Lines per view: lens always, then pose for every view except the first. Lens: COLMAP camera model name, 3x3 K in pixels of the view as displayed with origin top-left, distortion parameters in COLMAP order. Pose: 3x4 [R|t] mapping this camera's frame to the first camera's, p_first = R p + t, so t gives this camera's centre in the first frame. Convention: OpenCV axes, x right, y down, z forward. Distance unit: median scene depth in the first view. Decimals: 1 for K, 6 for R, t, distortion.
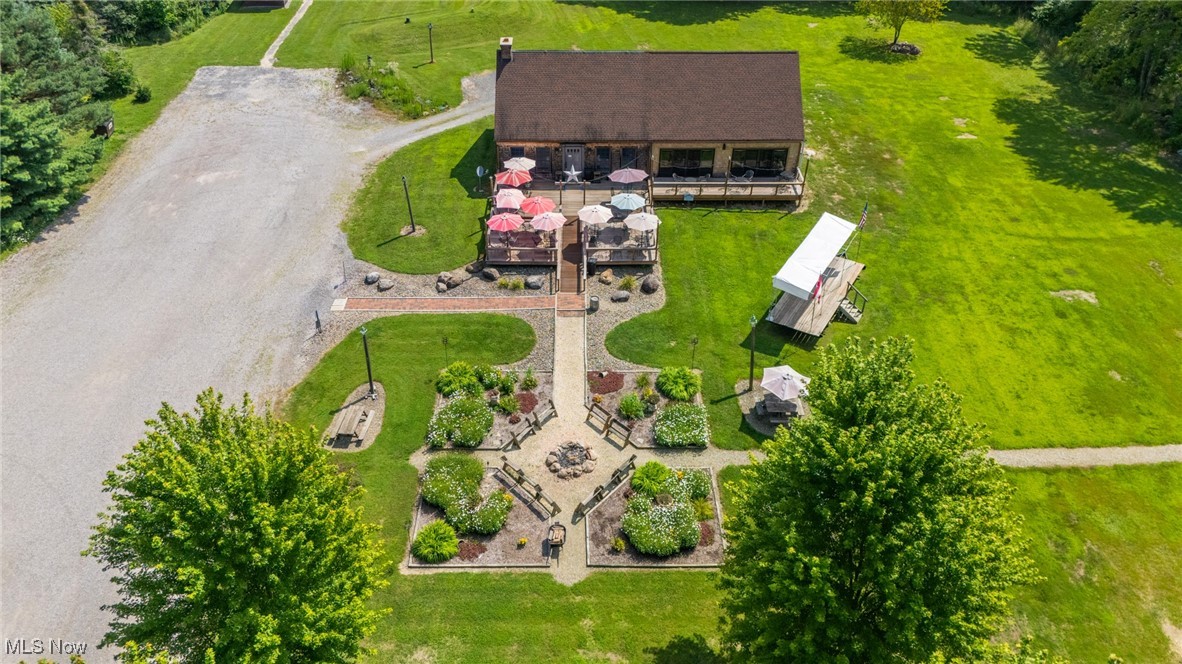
lens RADIAL K [[865.0, 0, 591.0], [0, 865.0, 332.0], [0, 0, 1]] dist [0.069983, -0.066002]
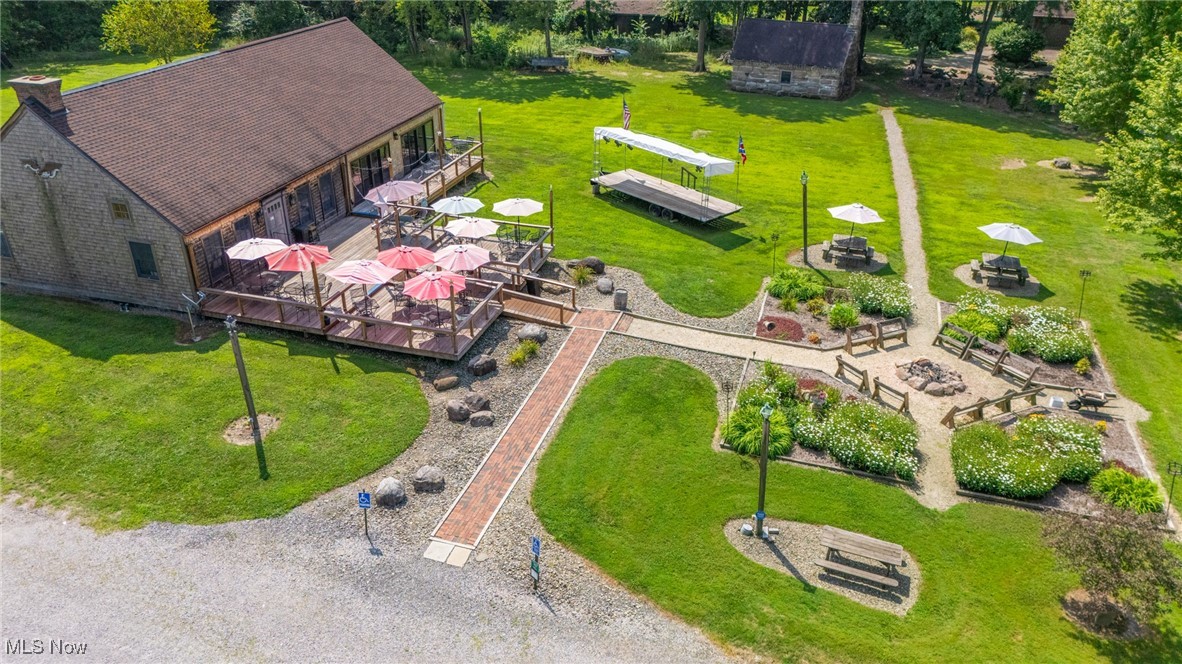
lens RADIAL K [[865.0, 0, 591.0], [0, 865.0, 332.0], [0, 0, 1]] dist [0.069983, -0.066002]
pose [[0.296747, -0.453095, 0.840622, -0.518486], [0.569073, 0.790804, 0.225355, -0.157894], [-0.766875, 0.411502, 0.492513, 0.591771]]
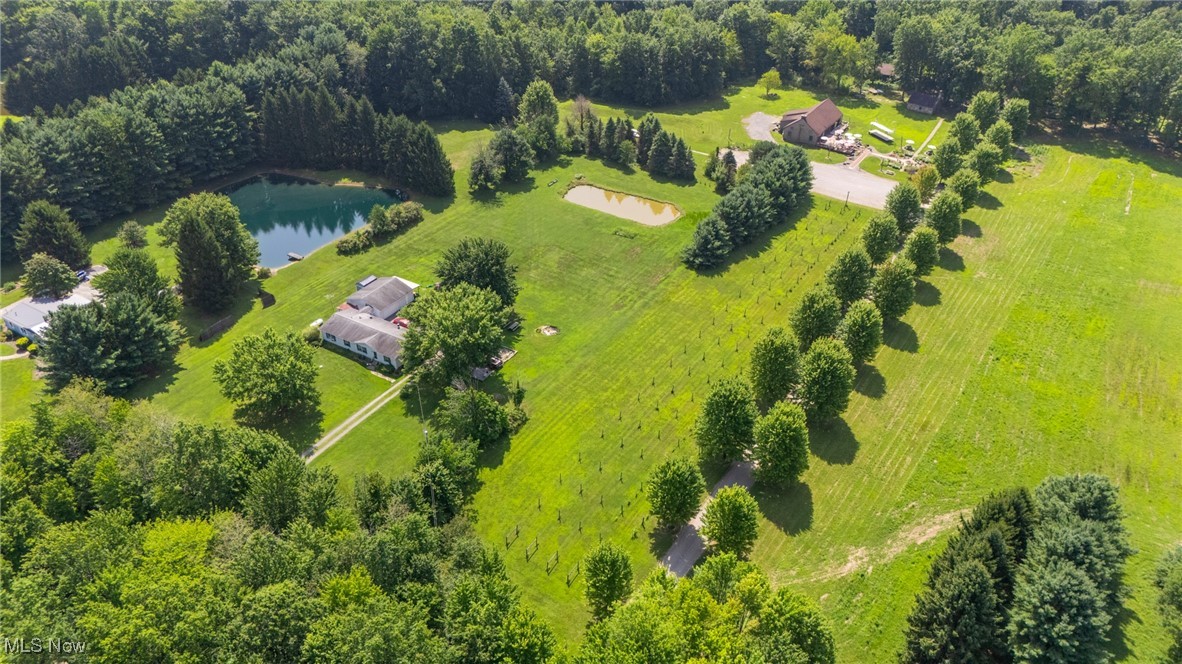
lens RADIAL K [[865.0, 0, 591.0], [0, 865.0, 332.0], [0, 0, 1]] dist [0.069983, -0.066002]
pose [[0.554283, -0.468498, 0.687953, -4.330519], [0.493639, 0.850520, 0.181482, -0.757925], [-0.670142, 0.239008, 0.702698, -1.106366]]
